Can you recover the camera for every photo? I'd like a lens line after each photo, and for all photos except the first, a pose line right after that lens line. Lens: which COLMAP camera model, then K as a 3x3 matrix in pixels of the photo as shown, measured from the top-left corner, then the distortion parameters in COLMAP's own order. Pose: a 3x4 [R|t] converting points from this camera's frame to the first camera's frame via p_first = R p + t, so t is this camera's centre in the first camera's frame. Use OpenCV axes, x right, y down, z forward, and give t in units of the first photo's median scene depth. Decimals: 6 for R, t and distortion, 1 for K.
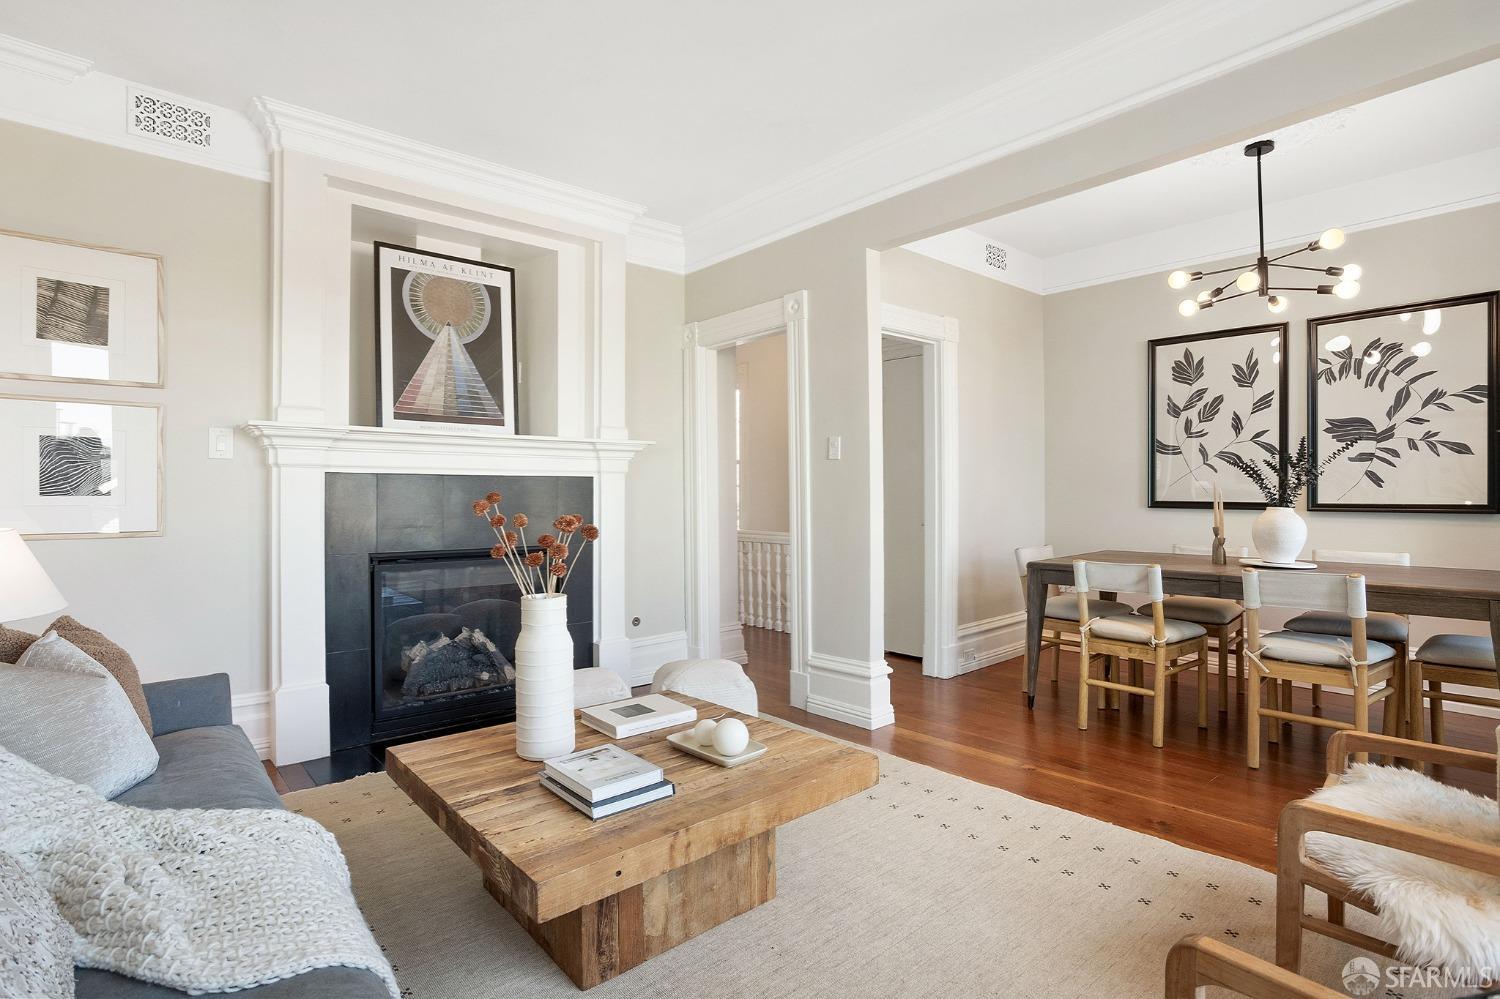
lens RADIAL K [[744.4, 0, 750.0], [0, 744.4, 499.5], [0, 0, 1]] dist [-0.053505, 0.033577]
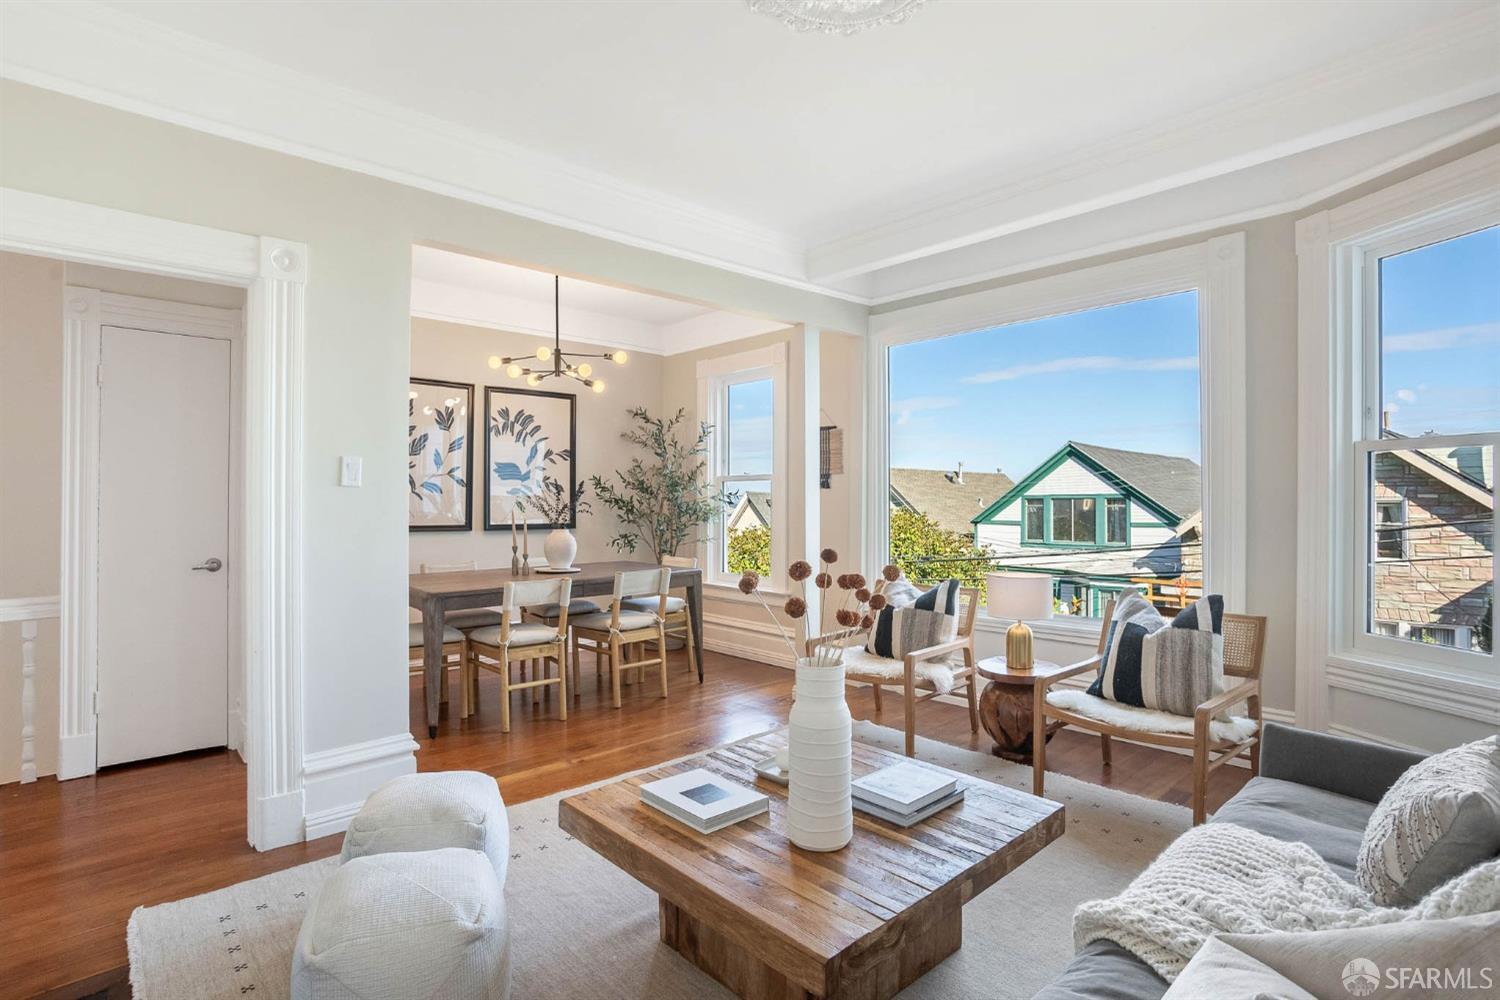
lens RADIAL K [[744.4, 0, 750.0], [0, 744.4, 500.0], [0, 0, 1]] dist [-0.053505, 0.033577]
pose [[-0.017611, 0.004547, 0.999835, -0.614885], [0.009336, 0.999947, -0.004383, -0.031350], [-0.999801, 0.009257, -0.017653, 0.580927]]
